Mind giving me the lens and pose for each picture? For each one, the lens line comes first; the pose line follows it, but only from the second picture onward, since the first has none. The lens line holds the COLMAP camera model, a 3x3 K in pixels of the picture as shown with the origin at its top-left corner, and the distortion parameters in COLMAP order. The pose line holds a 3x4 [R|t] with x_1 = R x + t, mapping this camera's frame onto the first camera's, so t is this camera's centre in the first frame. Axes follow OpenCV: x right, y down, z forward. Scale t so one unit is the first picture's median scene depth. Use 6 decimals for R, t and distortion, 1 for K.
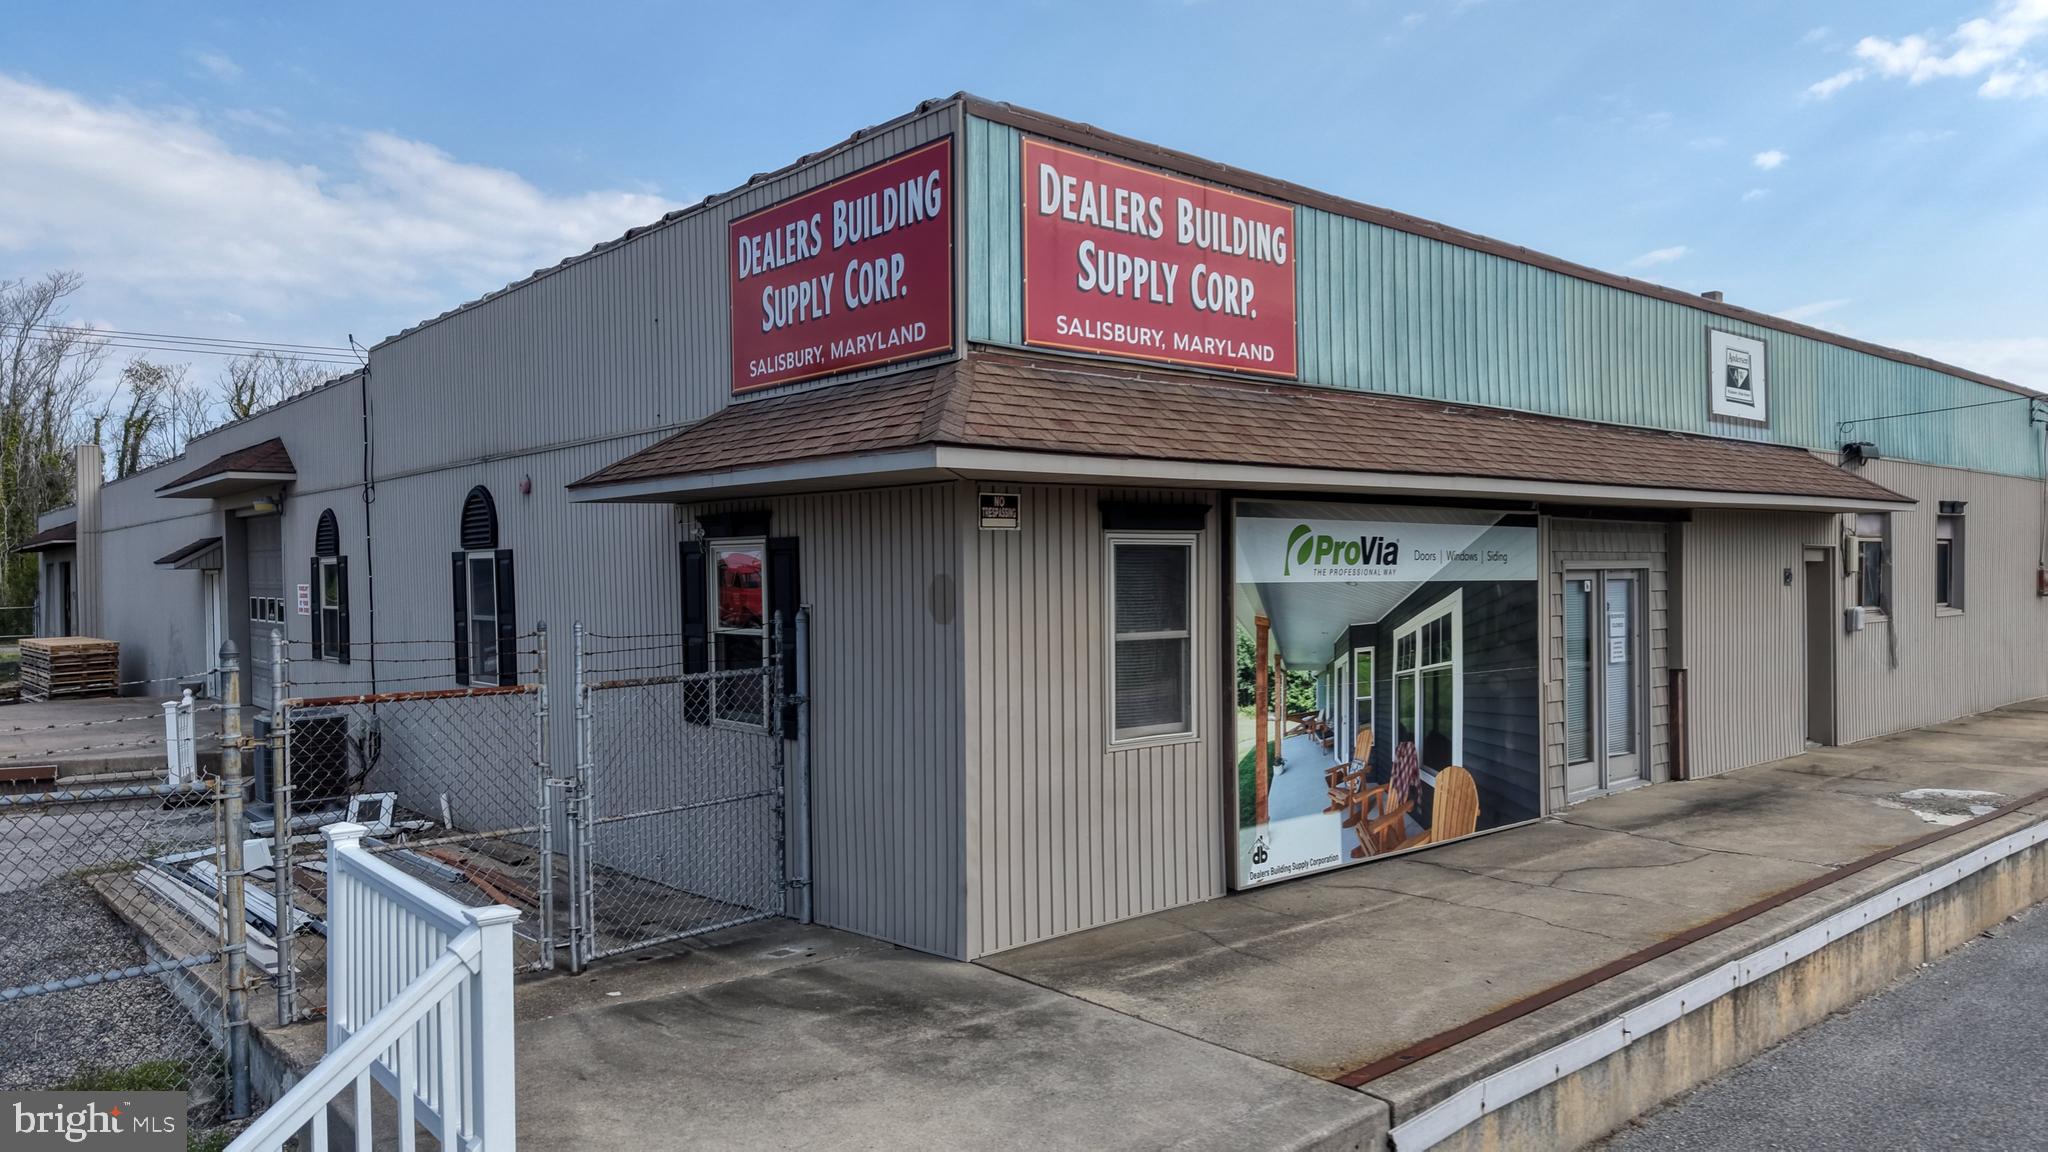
lens RADIAL K [[1370.3, 0, 1020.0], [0, 1370.3, 577.5], [0, 0, 1]] dist [0.045854, -0.050530]
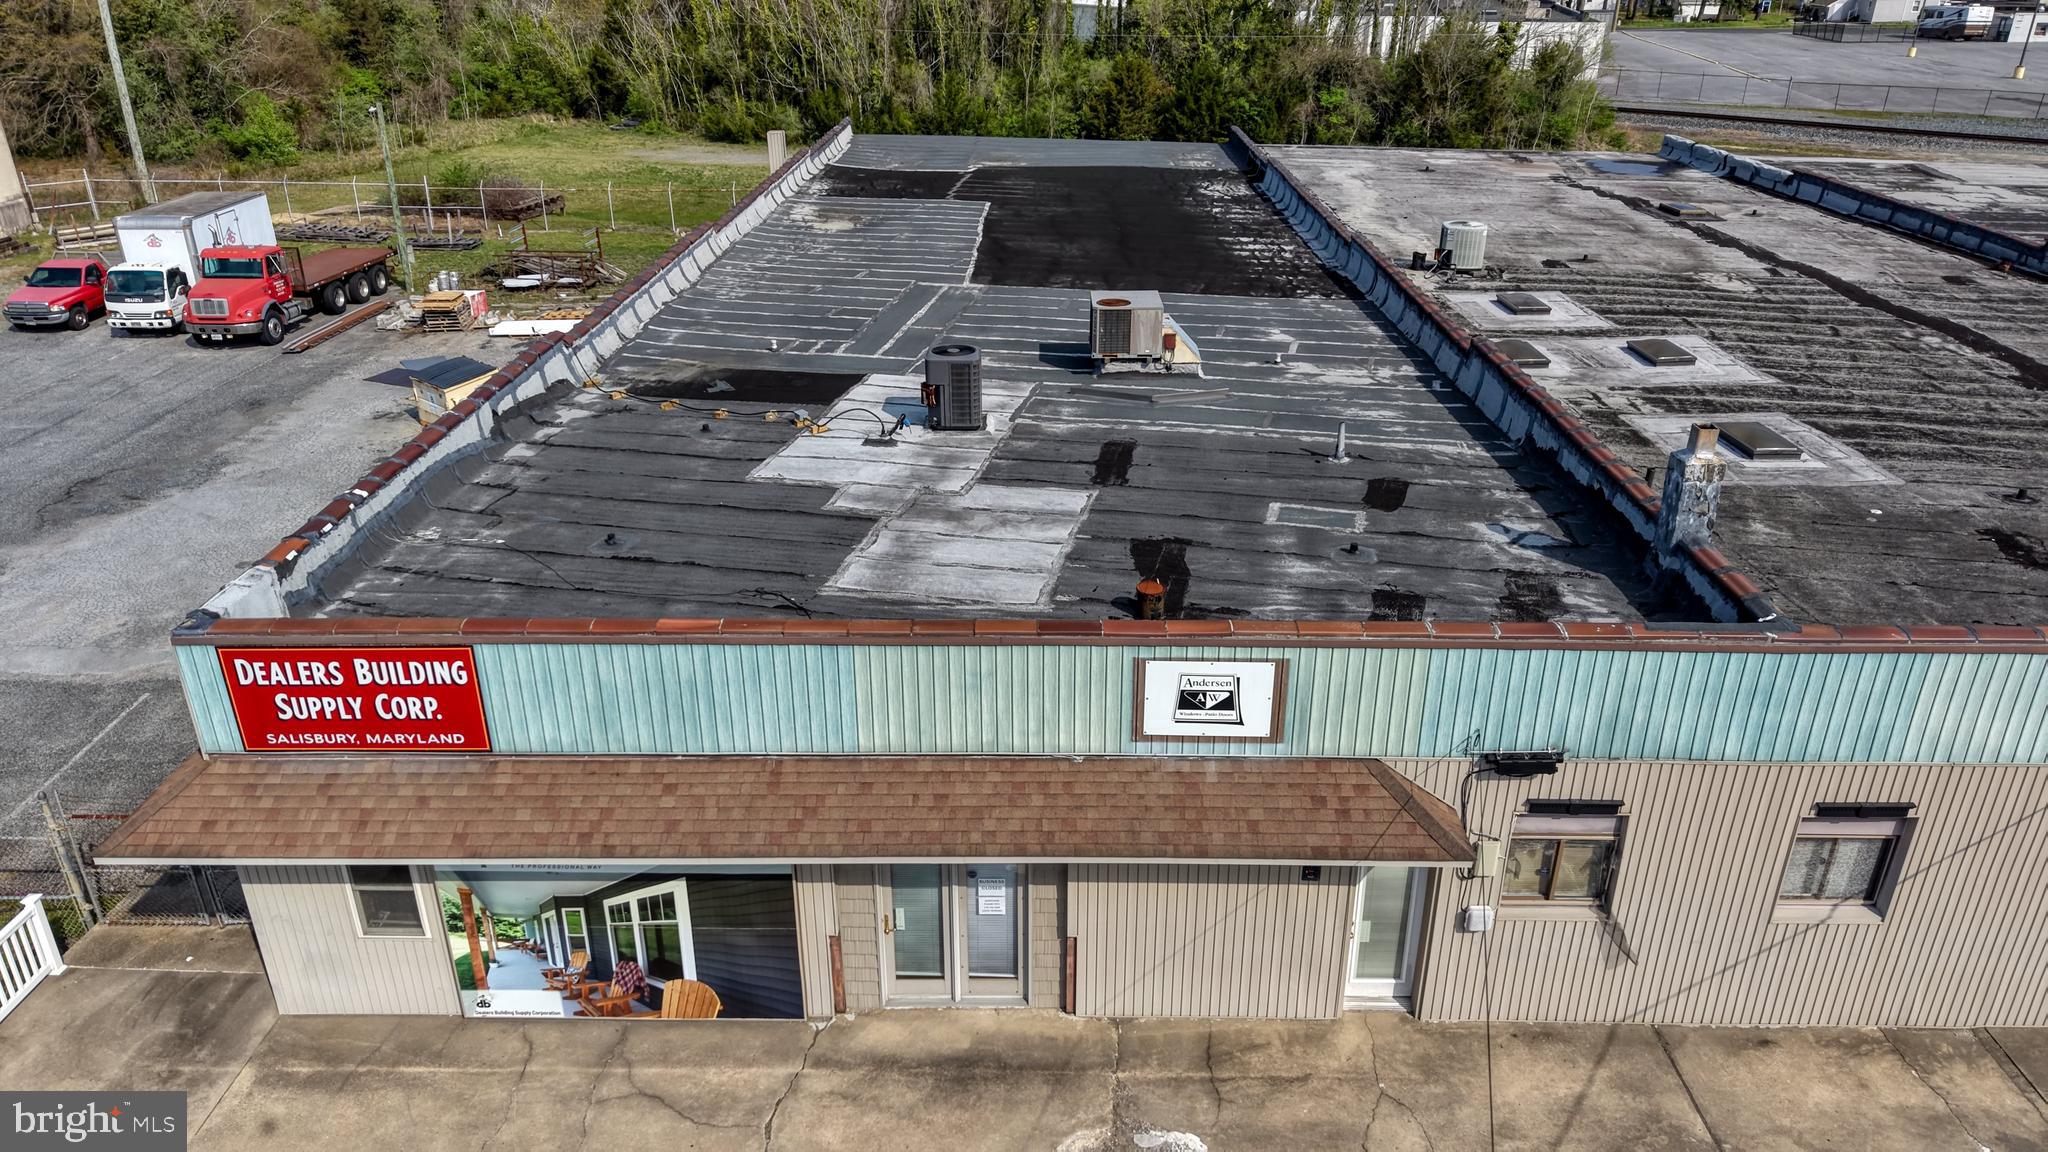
lens RADIAL K [[1360.8, 0, 1019.7], [0, 1360.8, 579.6], [0, 0, 1]] dist [0.054002, -0.060319]
pose [[0.748031, 0.285755, -0.598994, 1.518598], [-0.004021, 0.904491, 0.426474, -0.982511], [0.663652, -0.316607, 0.677736, 0.462377]]
